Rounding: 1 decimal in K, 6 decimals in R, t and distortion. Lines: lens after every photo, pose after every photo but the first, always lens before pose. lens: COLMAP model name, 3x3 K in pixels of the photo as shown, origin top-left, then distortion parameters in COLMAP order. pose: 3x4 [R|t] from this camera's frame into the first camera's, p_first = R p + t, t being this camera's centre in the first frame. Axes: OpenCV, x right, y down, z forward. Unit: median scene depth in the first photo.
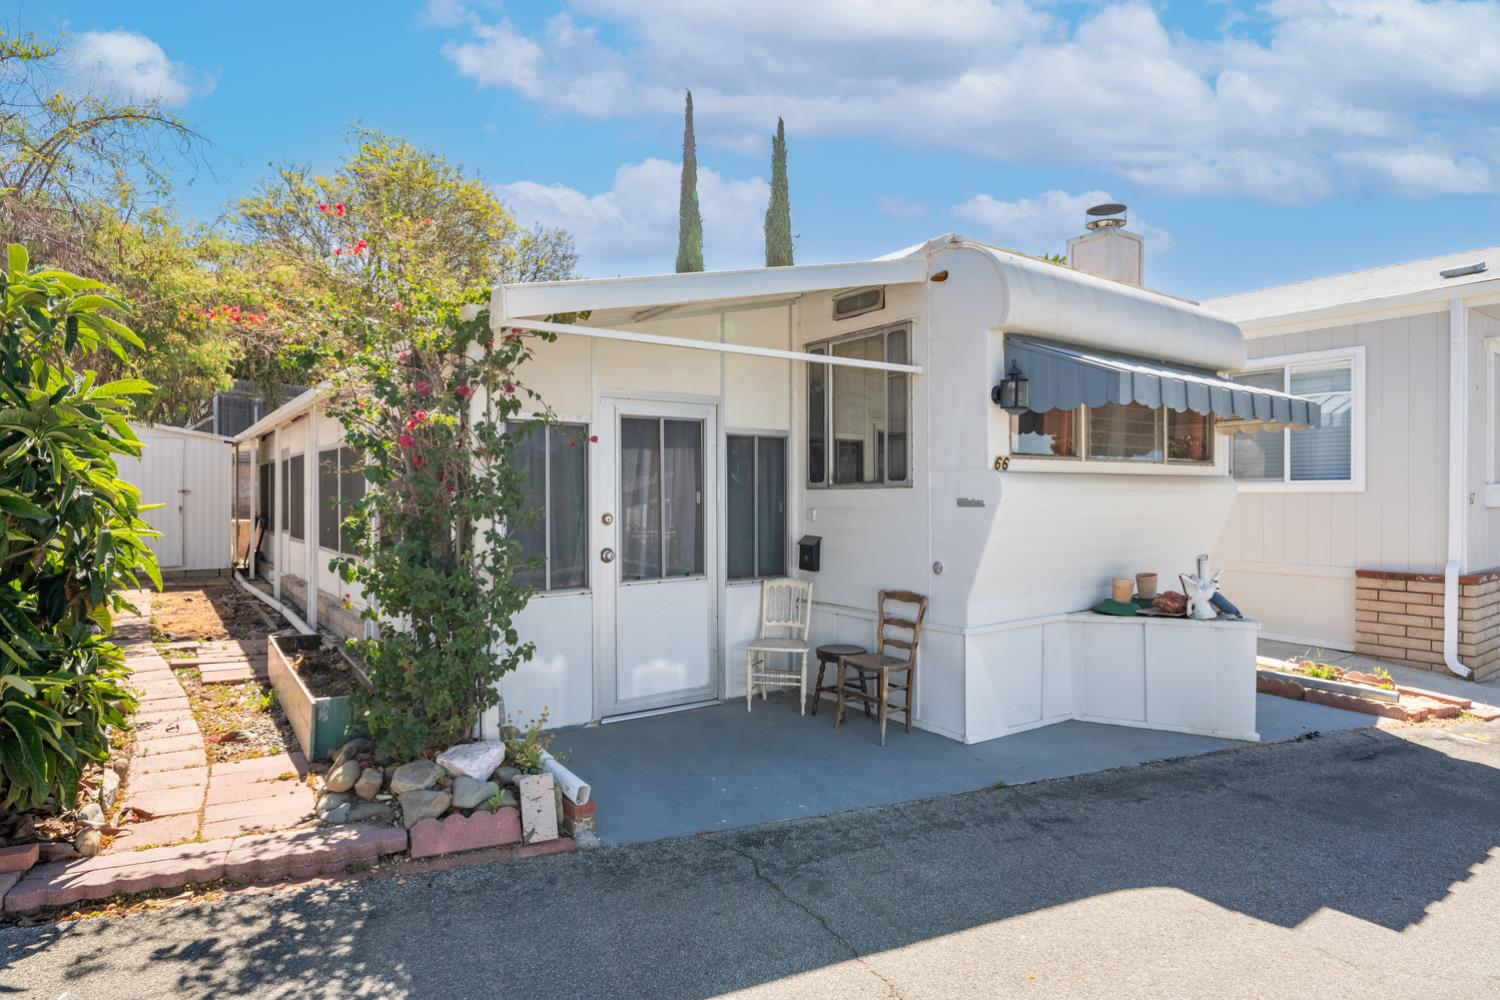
lens RADIAL K [[817.3, 0, 751.3], [0, 817.3, 511.5], [0, 0, 1]] dist [-0.005092, 0.000214]
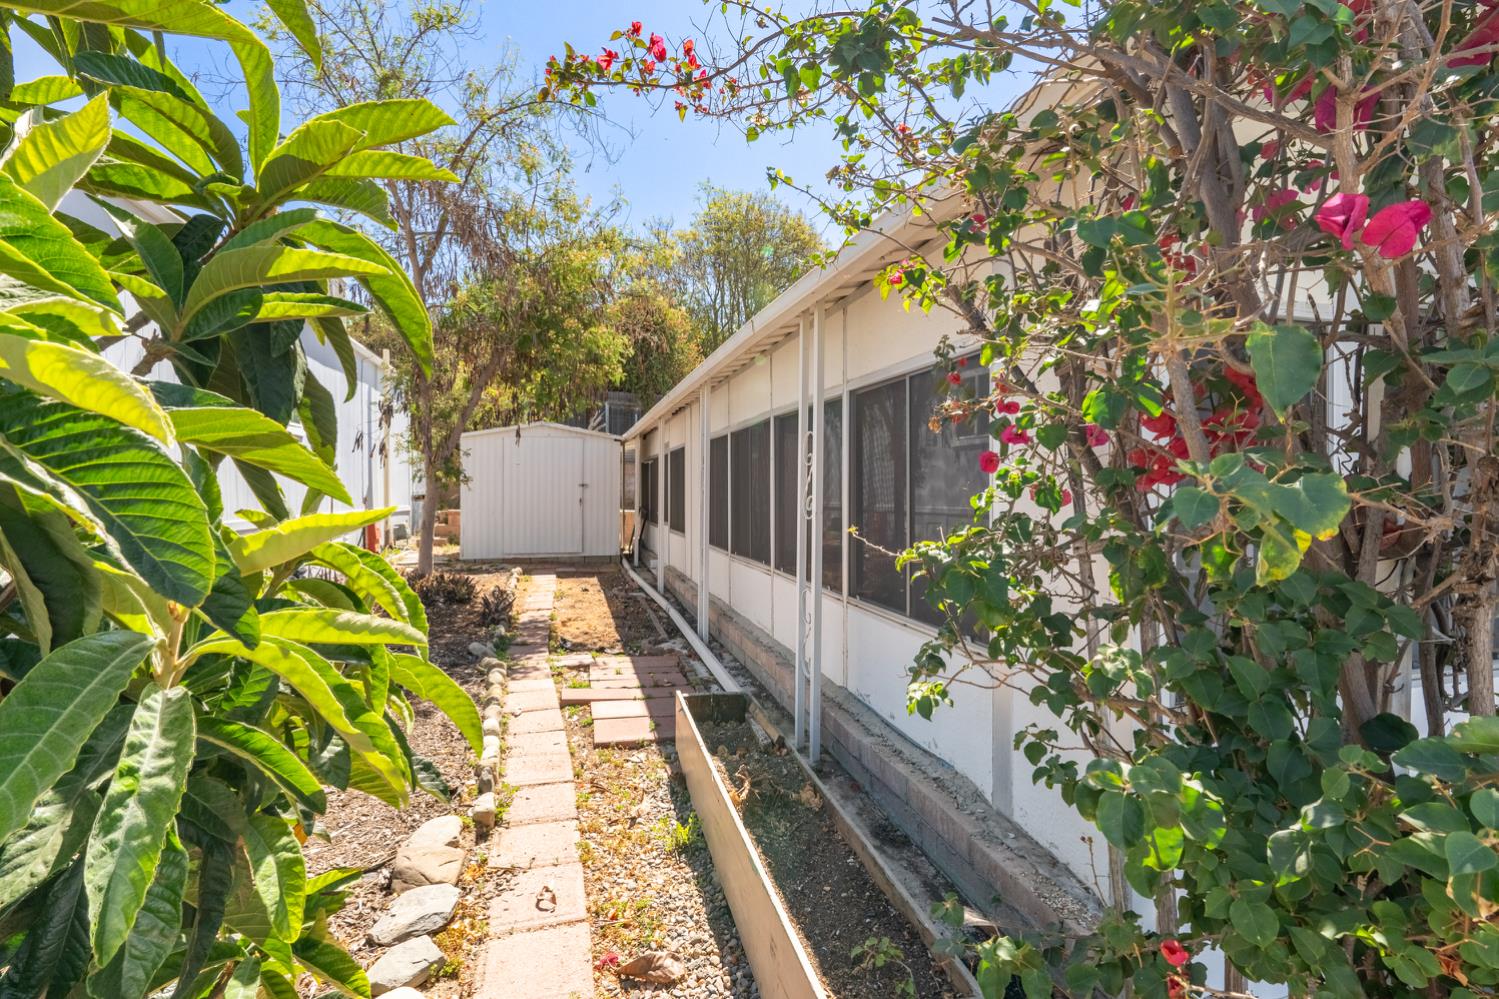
lens RADIAL K [[675.4, 0, 748.2], [0, 675.4, 491.4], [0, 0, 1]] dist [0.003223, 0.000107]
pose [[0.930888, -0.003472, -0.365287, -0.192837], [-0.001353, 0.999915, -0.012951, -0.005831], [0.365301, 0.012550, 0.930805, 0.288895]]
